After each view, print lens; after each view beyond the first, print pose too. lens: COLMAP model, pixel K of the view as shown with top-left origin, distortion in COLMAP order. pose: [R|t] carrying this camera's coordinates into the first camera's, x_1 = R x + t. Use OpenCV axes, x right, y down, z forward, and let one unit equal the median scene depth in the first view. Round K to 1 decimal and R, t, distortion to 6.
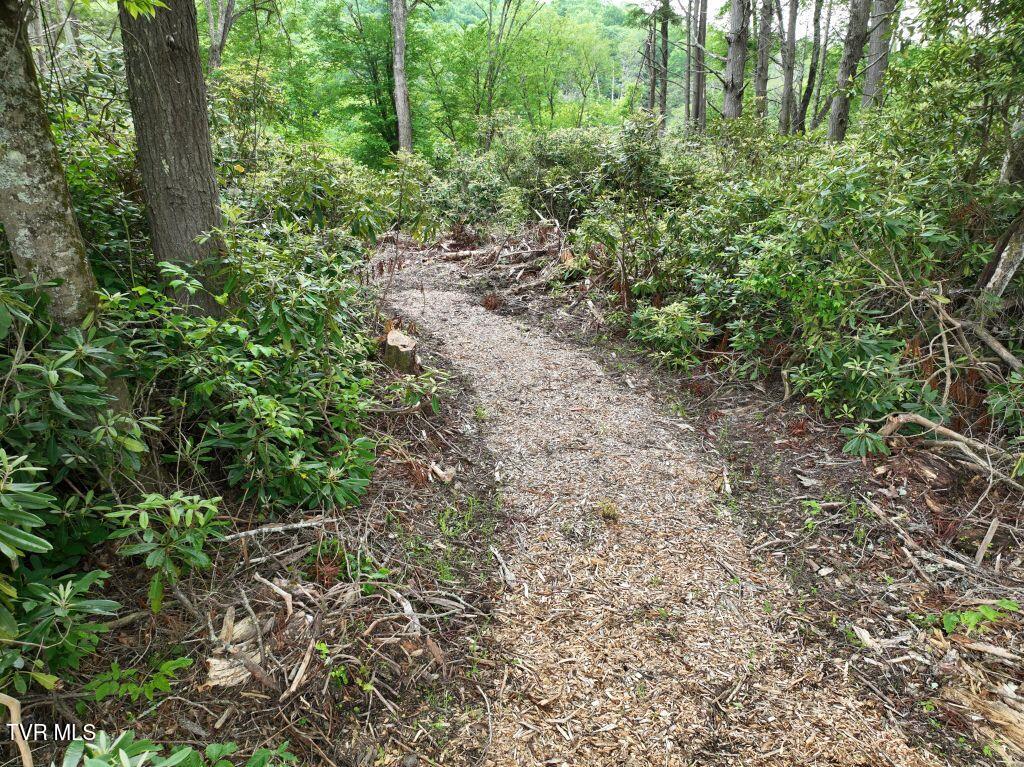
lens RADIAL K [[717.8, 0, 512.4], [0, 717.8, 384.8], [0, 0, 1]] dist [-0.000309, 0.021897]
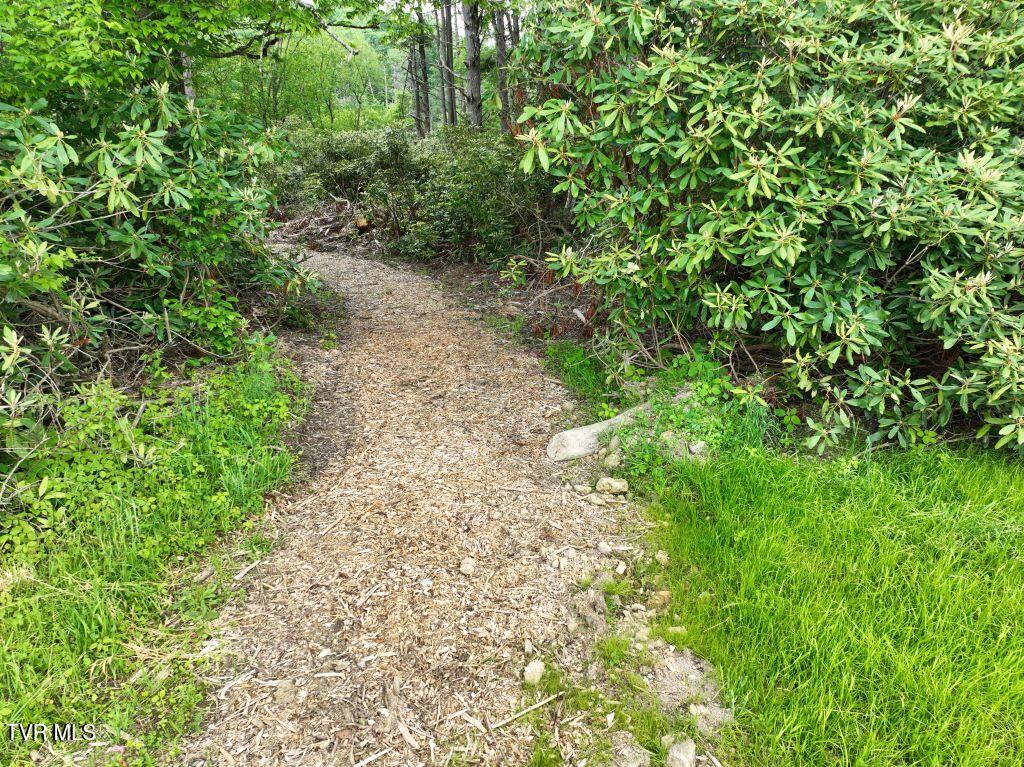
lens RADIAL K [[717.8, 0, 516.8], [0, 717.8, 380.4], [0, 0, 1]] dist [-0.000309, 0.021897]
pose [[0.956886, -0.093136, 0.275127, -0.039343], [0.095565, 0.995413, 0.004591, 0.139303], [-0.274293, 0.021899, 0.961397, -0.390493]]
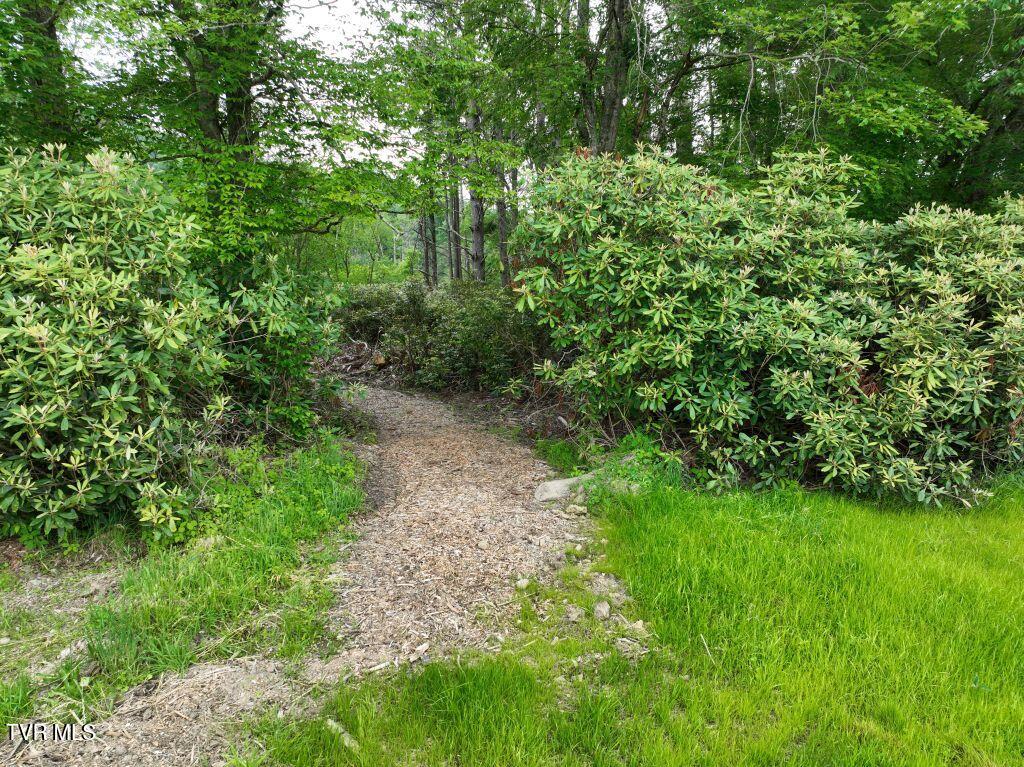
lens RADIAL K [[717.8, 0, 512.5], [0, 717.8, 380.4], [0, 0, 1]] dist [-0.000309, 0.021897]
pose [[0.958321, -0.035957, 0.283421, -0.077863], [0.094044, 0.976463, -0.194105, 0.182145], [-0.269771, 0.212669, 0.939146, -0.514418]]
